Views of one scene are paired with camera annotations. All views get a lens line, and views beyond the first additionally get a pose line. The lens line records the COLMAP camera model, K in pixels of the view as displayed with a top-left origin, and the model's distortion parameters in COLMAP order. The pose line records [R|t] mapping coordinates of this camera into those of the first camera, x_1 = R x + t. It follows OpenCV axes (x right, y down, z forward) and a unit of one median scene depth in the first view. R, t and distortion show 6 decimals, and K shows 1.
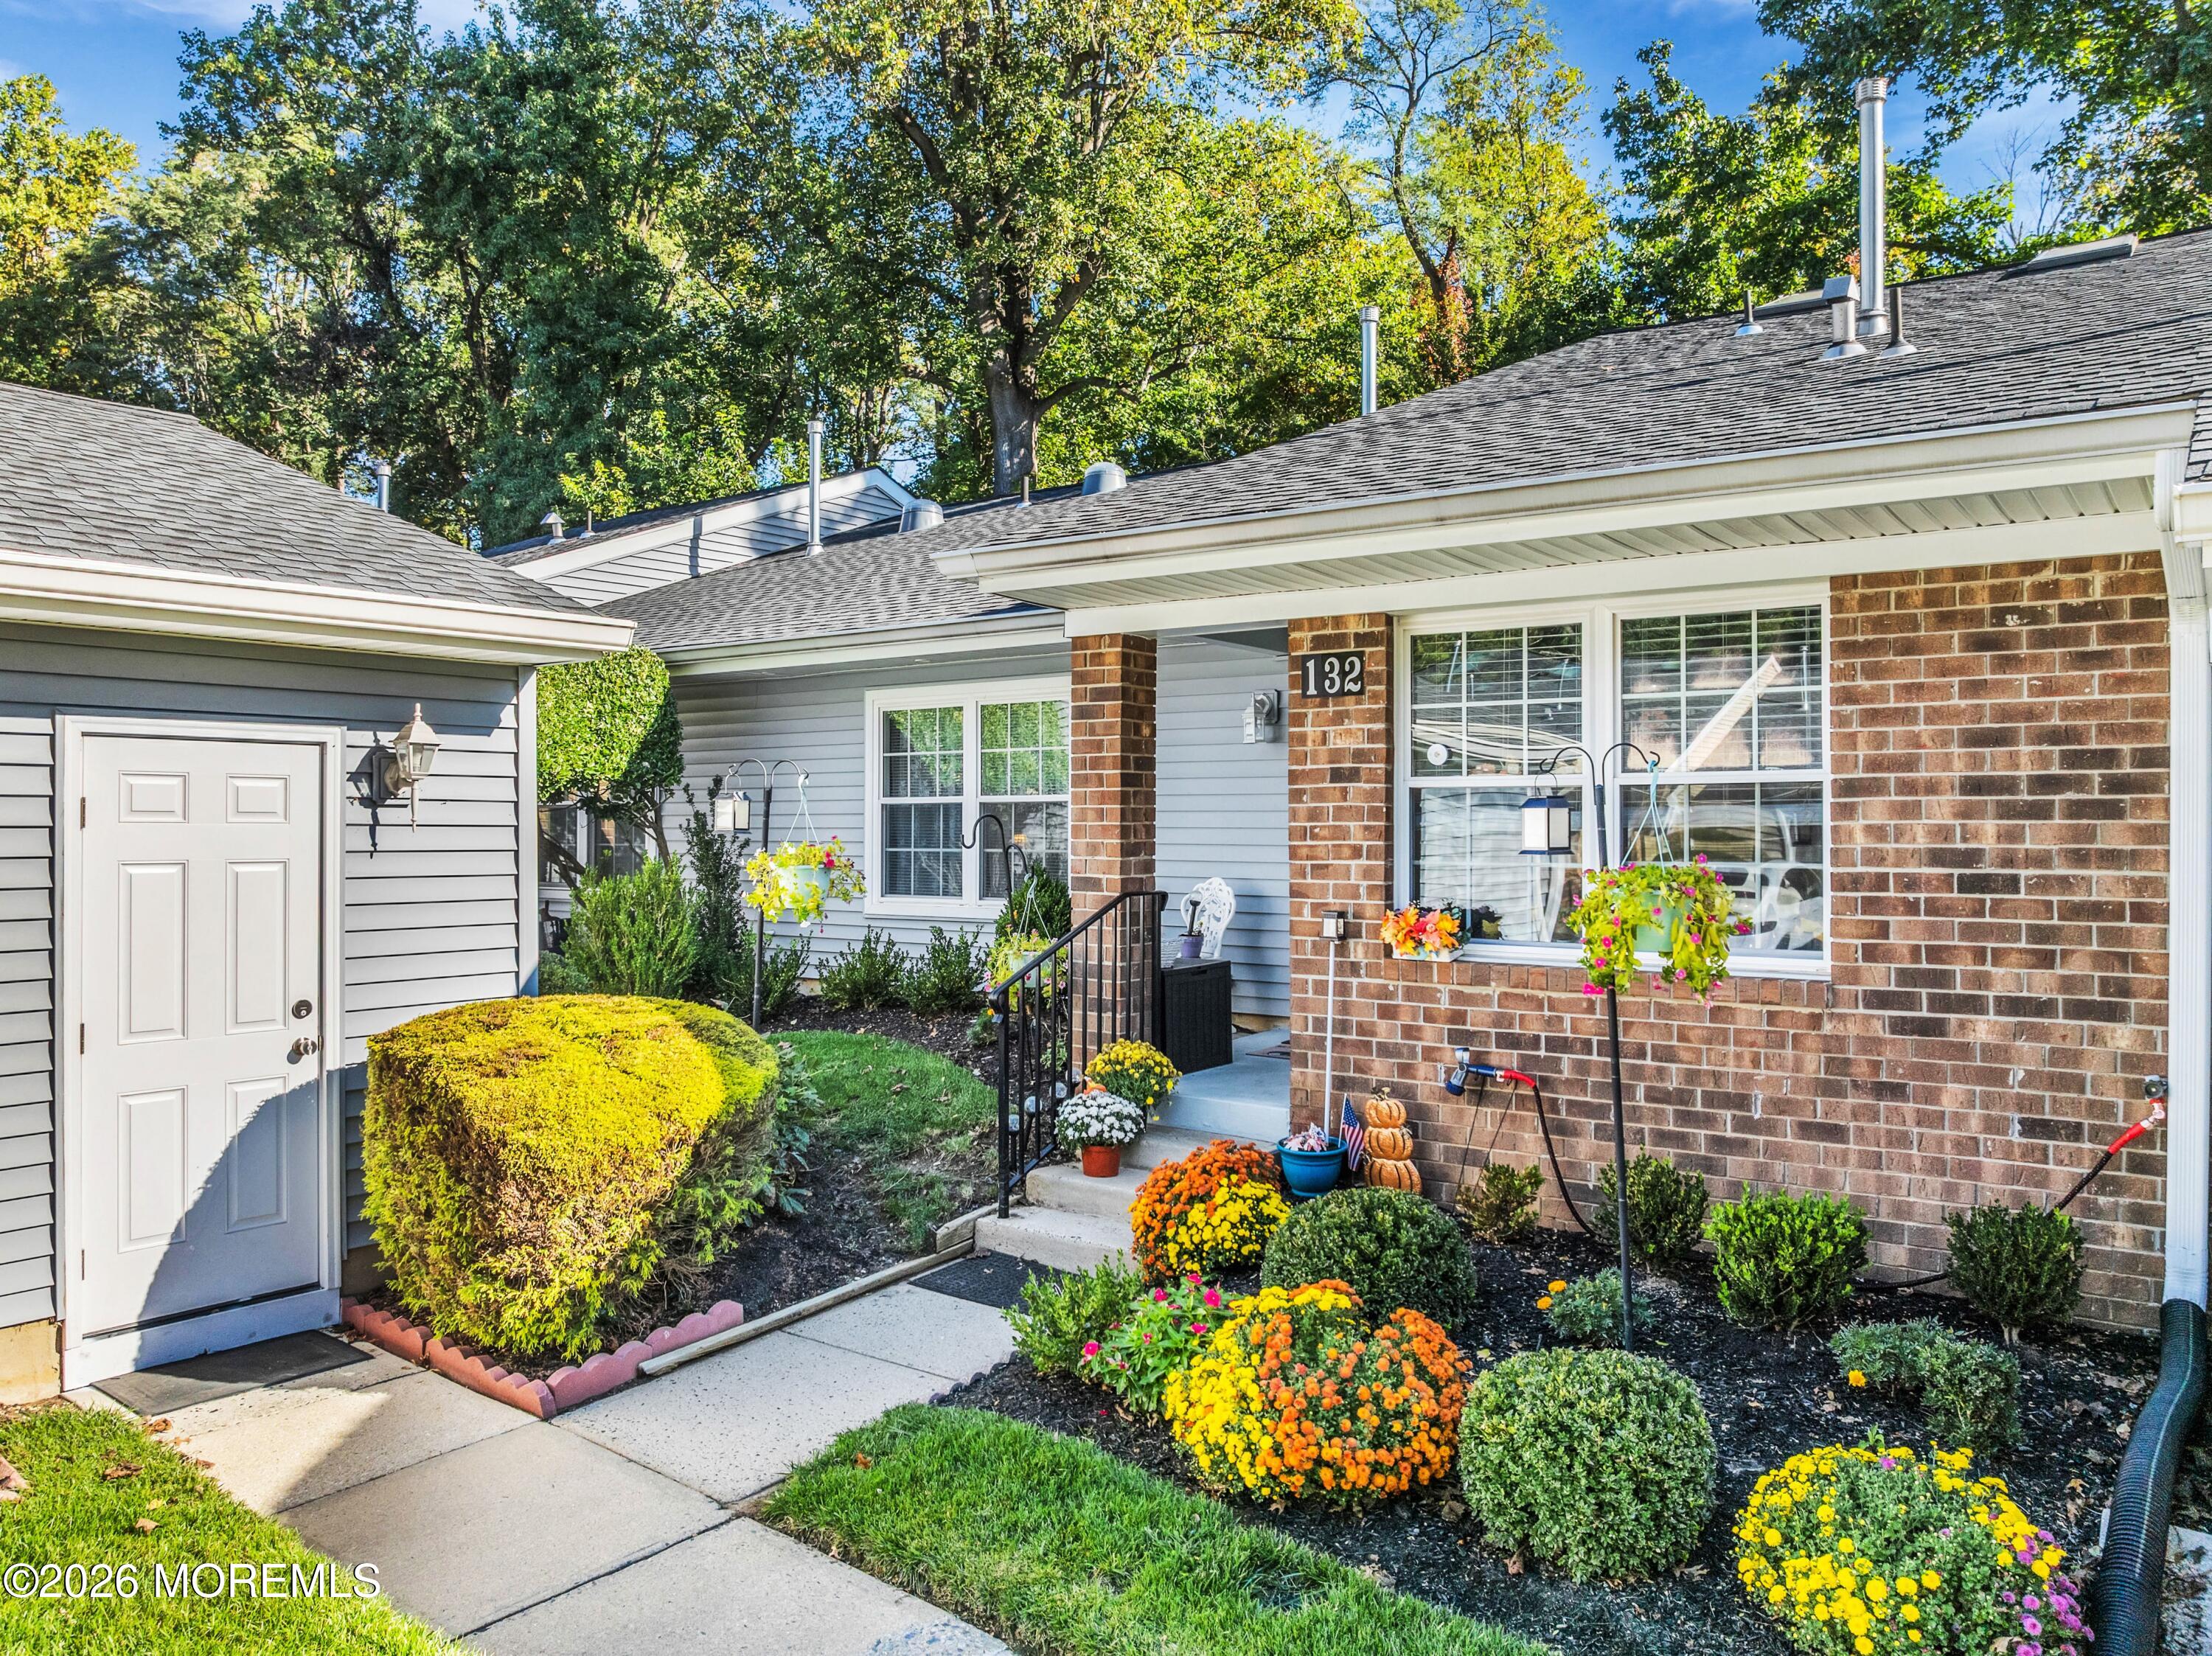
lens RADIAL K [[1572.0, 0, 1043.5], [0, 1572.0, 808.7], [0, 0, 1]] dist [-0.028991, -0.002202]
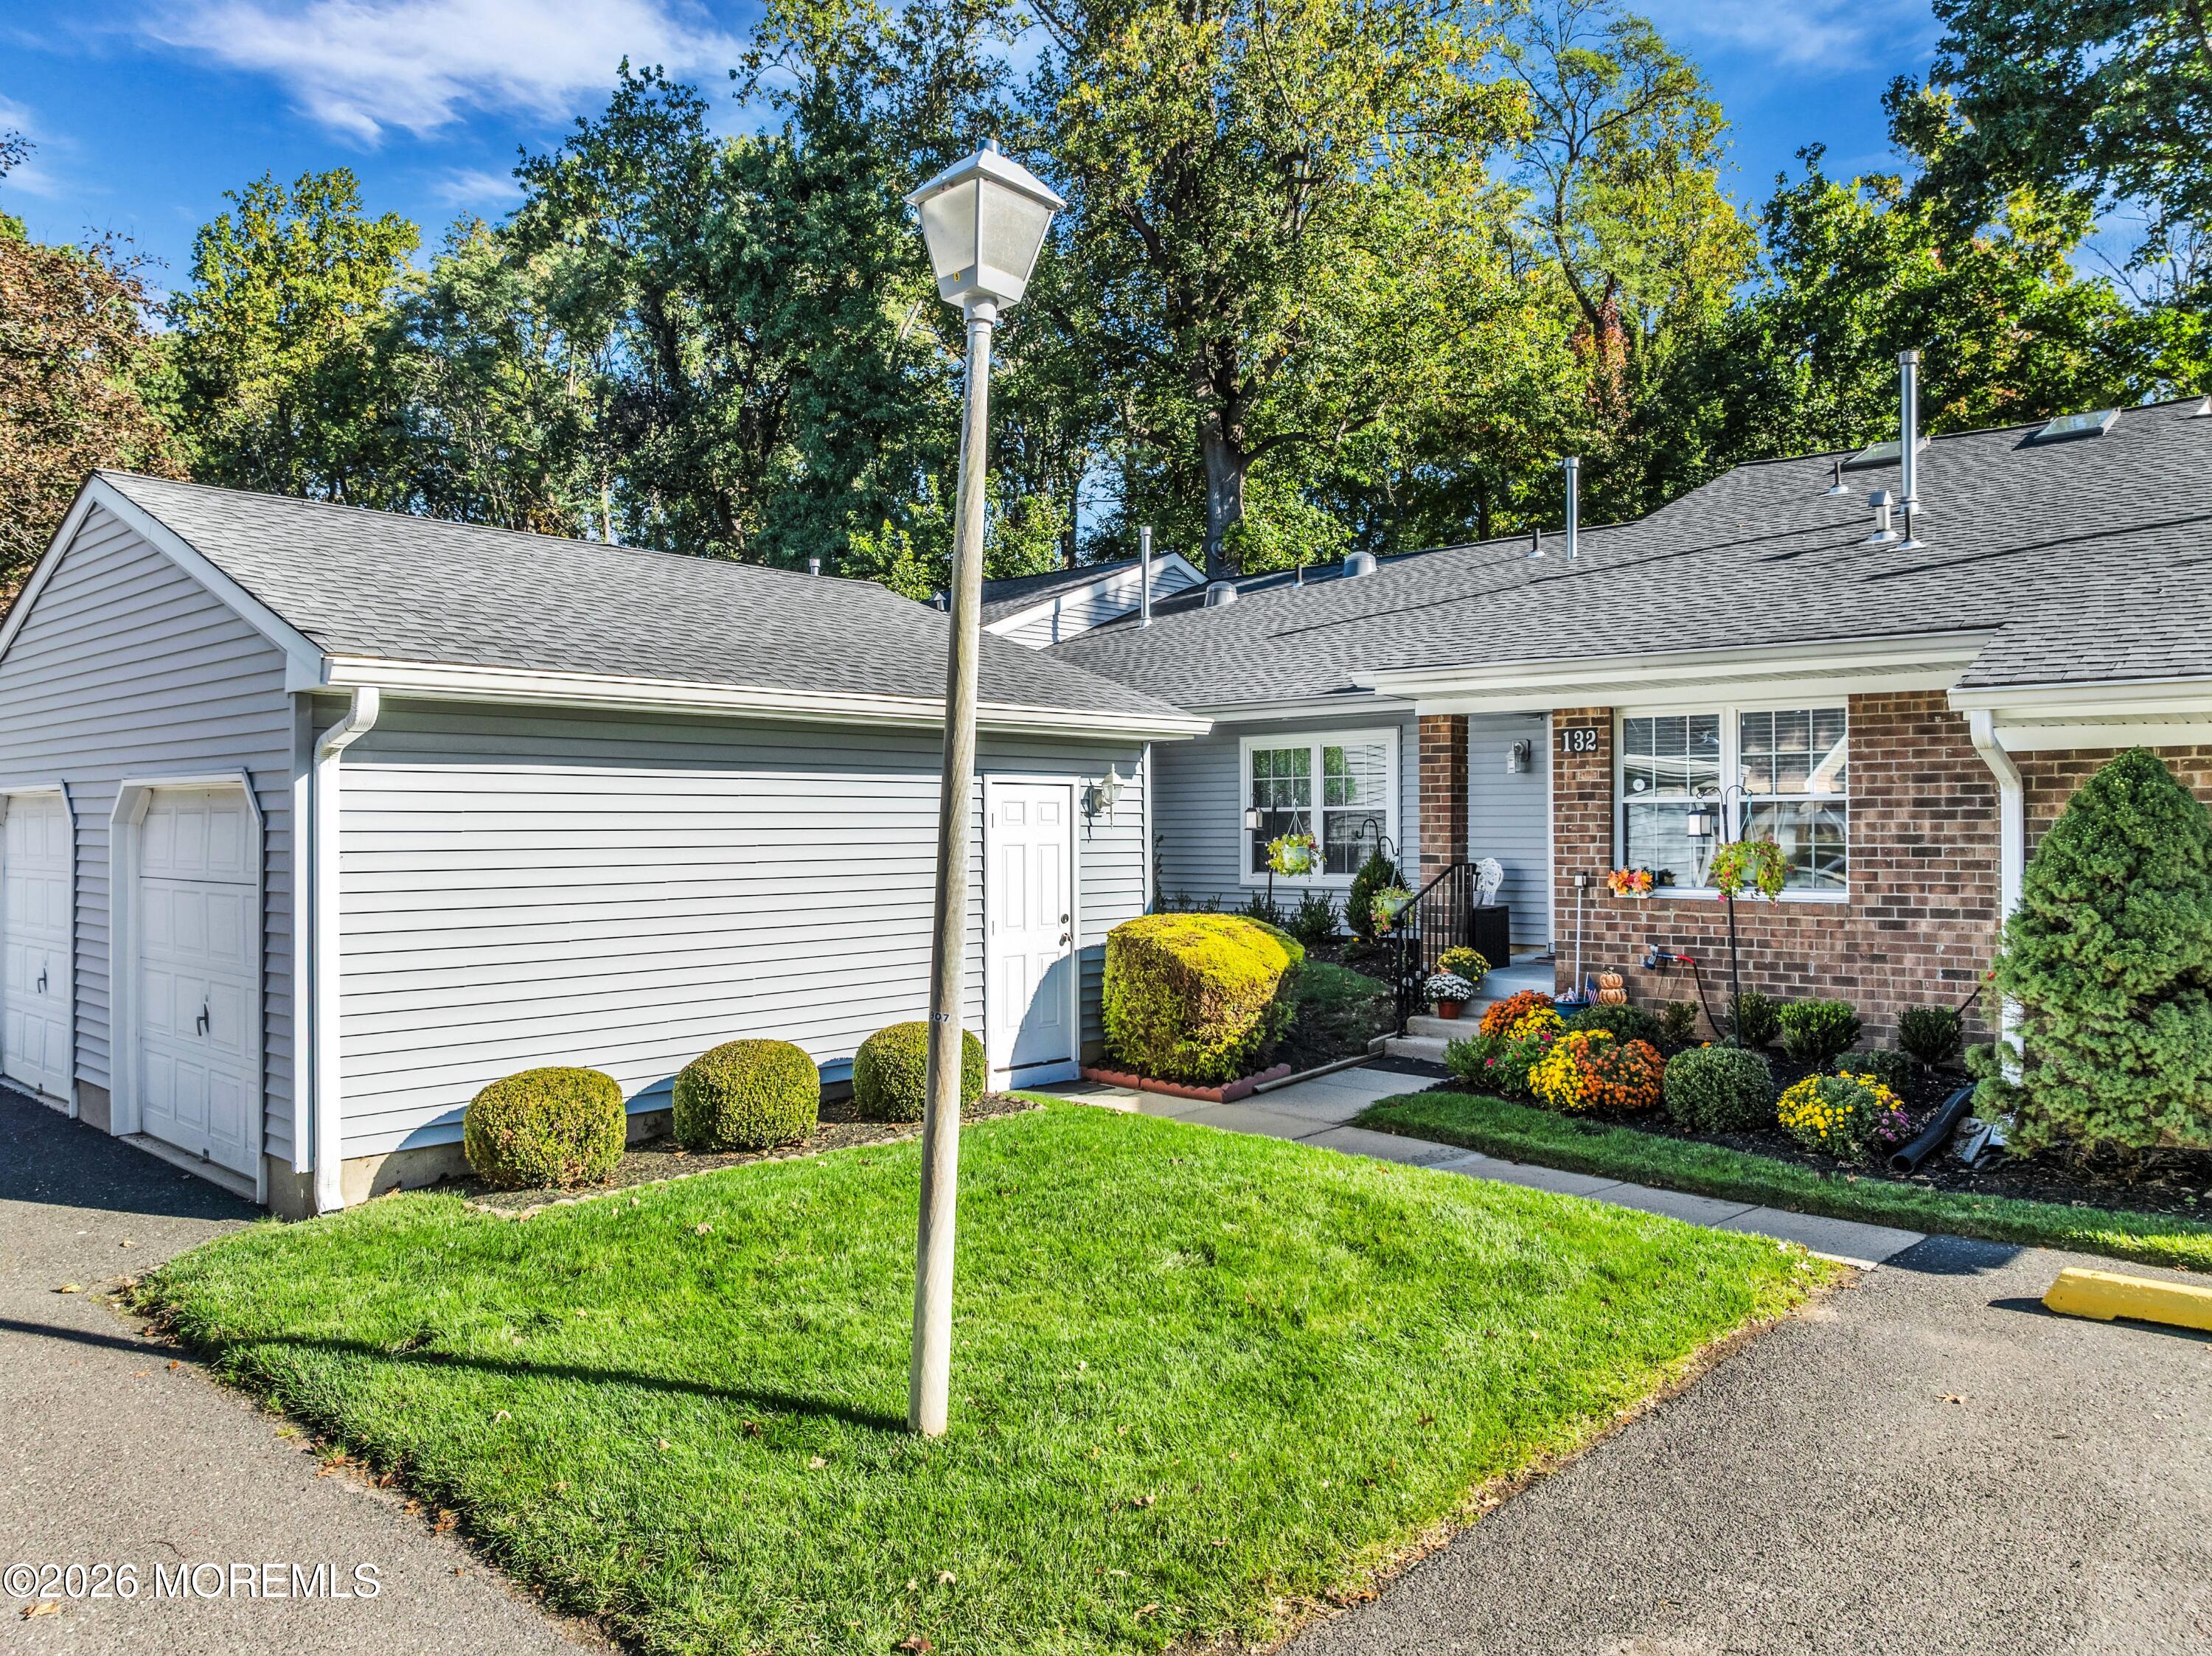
lens RADIAL K [[1556.3, 0, 1106.0], [0, 1556.3, 828.0], [0, 0, 1]] dist [-0.013611, -0.060037]
pose [[0.998425, -0.004244, -0.055951, -0.269644], [0.004789, 0.999943, 0.009595, -0.005173], [0.055907, -0.009847, 0.998387, -0.844732]]
